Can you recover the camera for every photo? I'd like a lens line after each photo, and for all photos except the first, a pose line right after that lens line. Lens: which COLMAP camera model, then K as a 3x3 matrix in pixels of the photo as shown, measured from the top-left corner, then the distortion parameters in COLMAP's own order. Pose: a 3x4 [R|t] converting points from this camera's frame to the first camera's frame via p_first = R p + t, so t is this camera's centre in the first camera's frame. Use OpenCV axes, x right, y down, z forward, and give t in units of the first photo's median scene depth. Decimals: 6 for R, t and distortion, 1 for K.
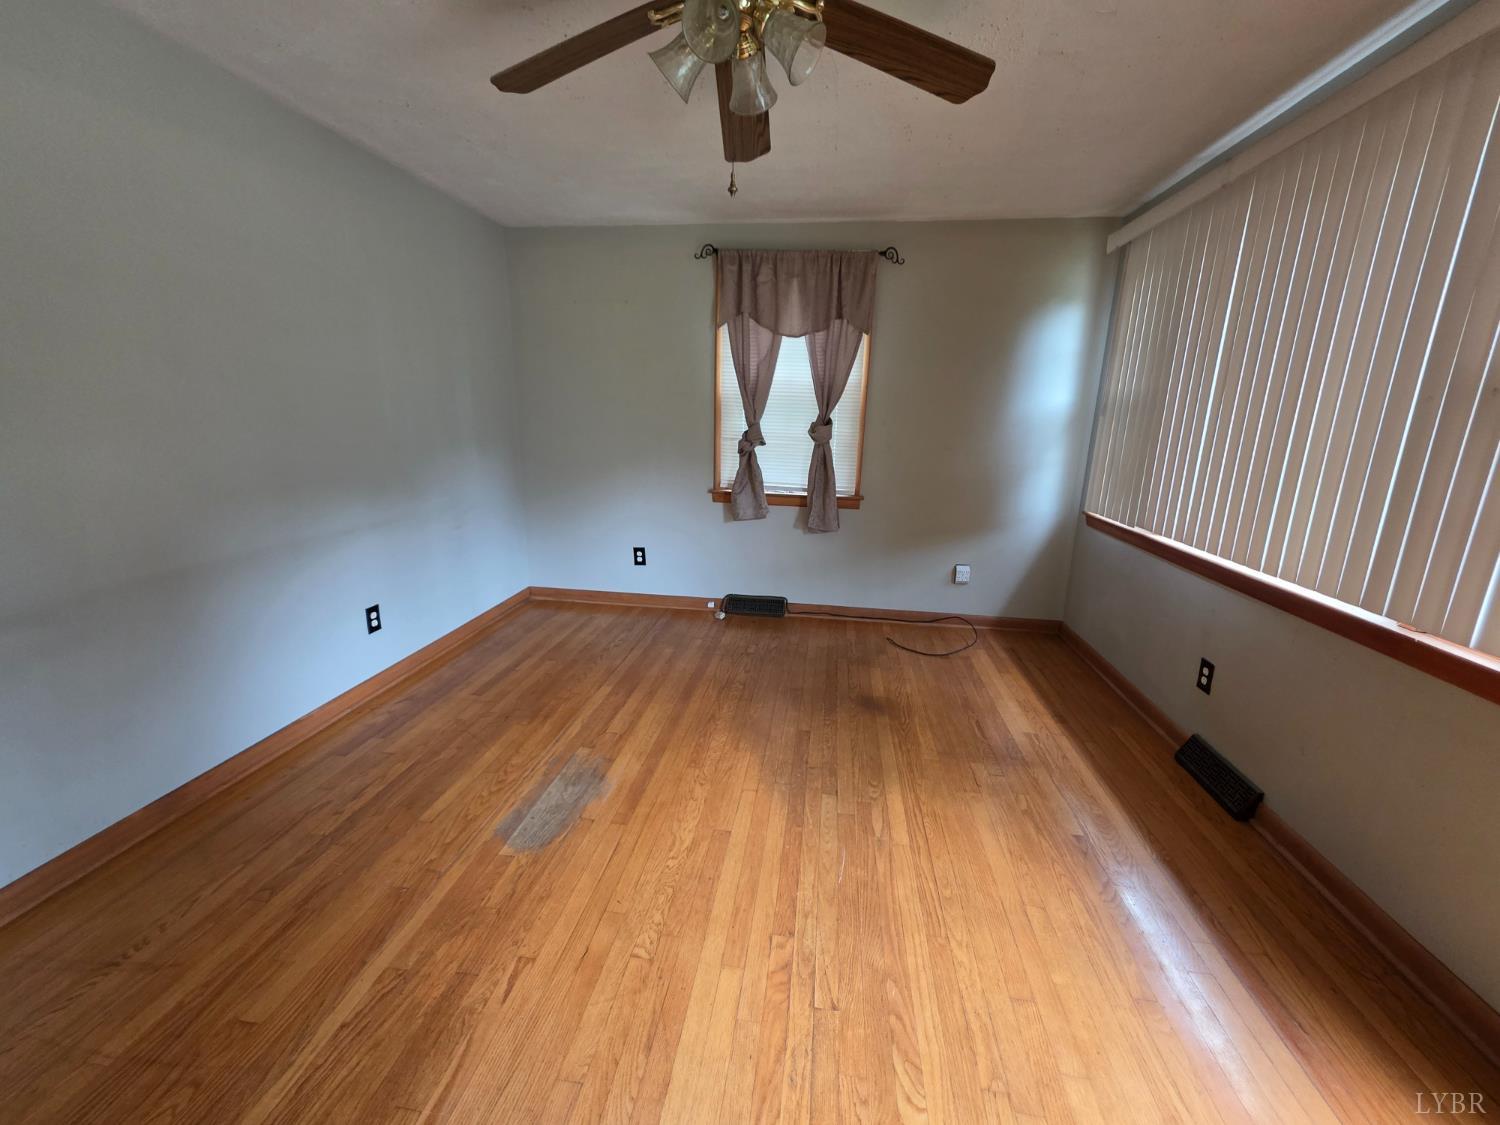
lens RADIAL K [[605.2, 0, 751.2], [0, 605.2, 559.8], [0, 0, 1]] dist [0.000574, 0.000282]
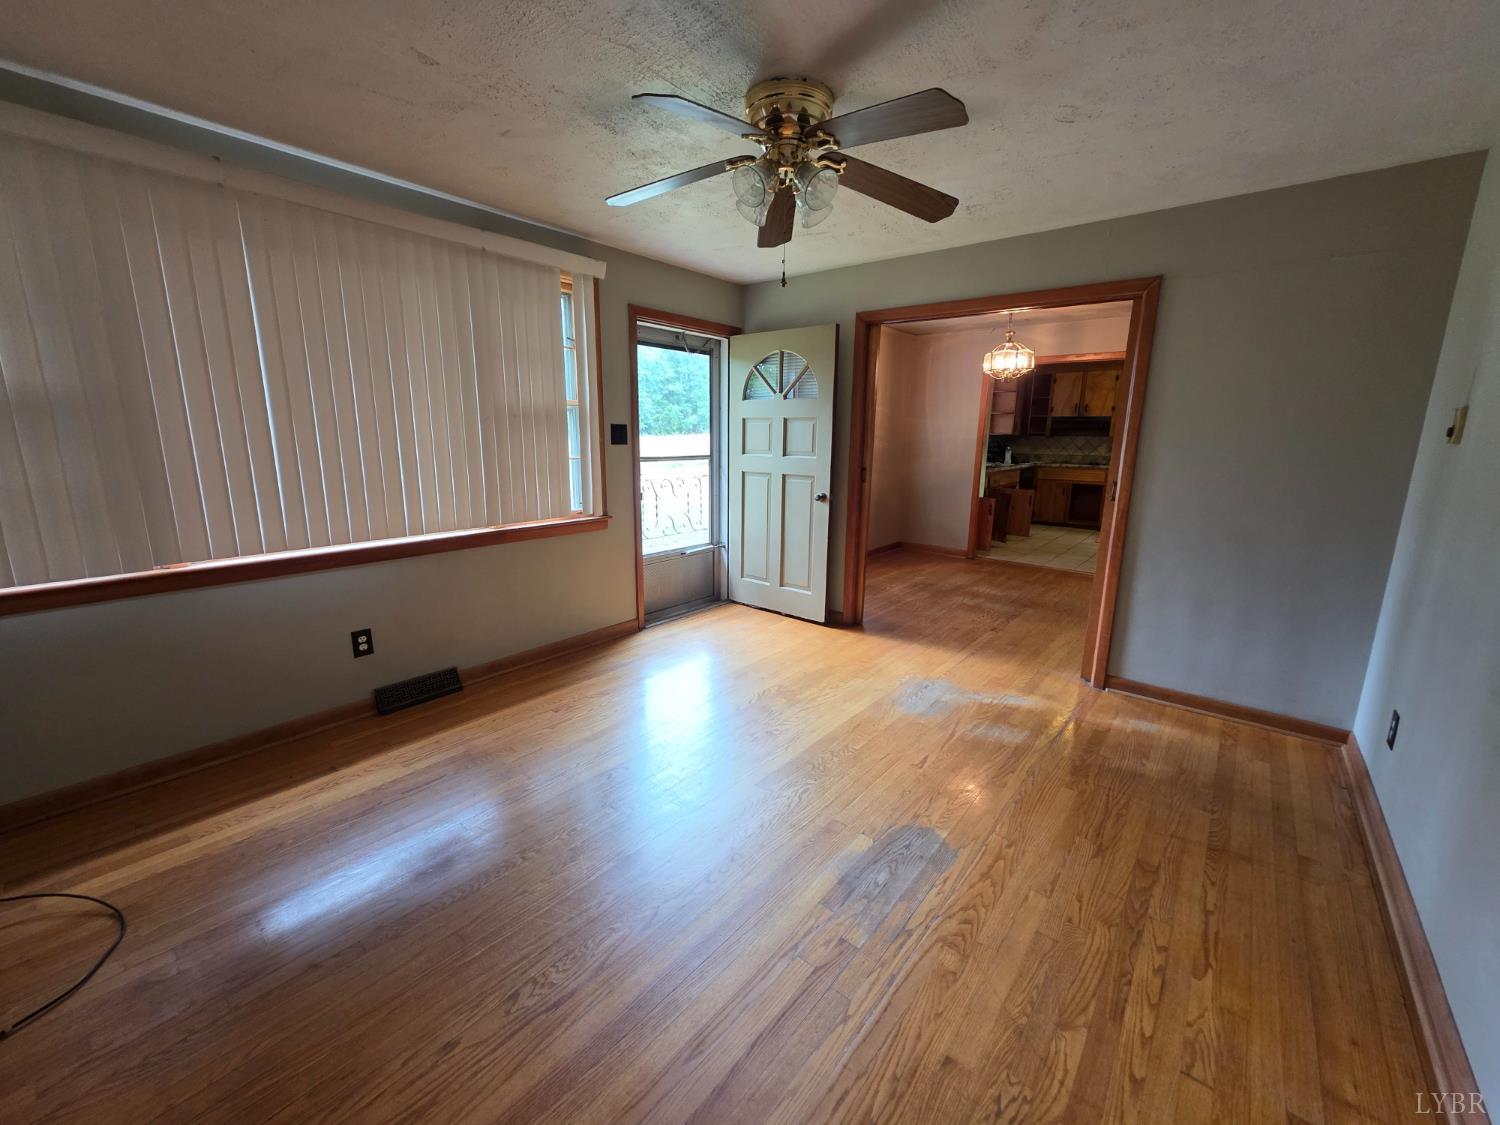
lens RADIAL K [[605.2, 0, 751.9], [0, 605.2, 559.3], [0, 0, 1]] dist [0.000574, 0.000282]
pose [[-0.851683, -0.140161, 0.504965, -0.475223], [0.097100, 0.904680, 0.414880, -0.375112], [-0.514982, 0.402378, -0.756891, 1.445290]]
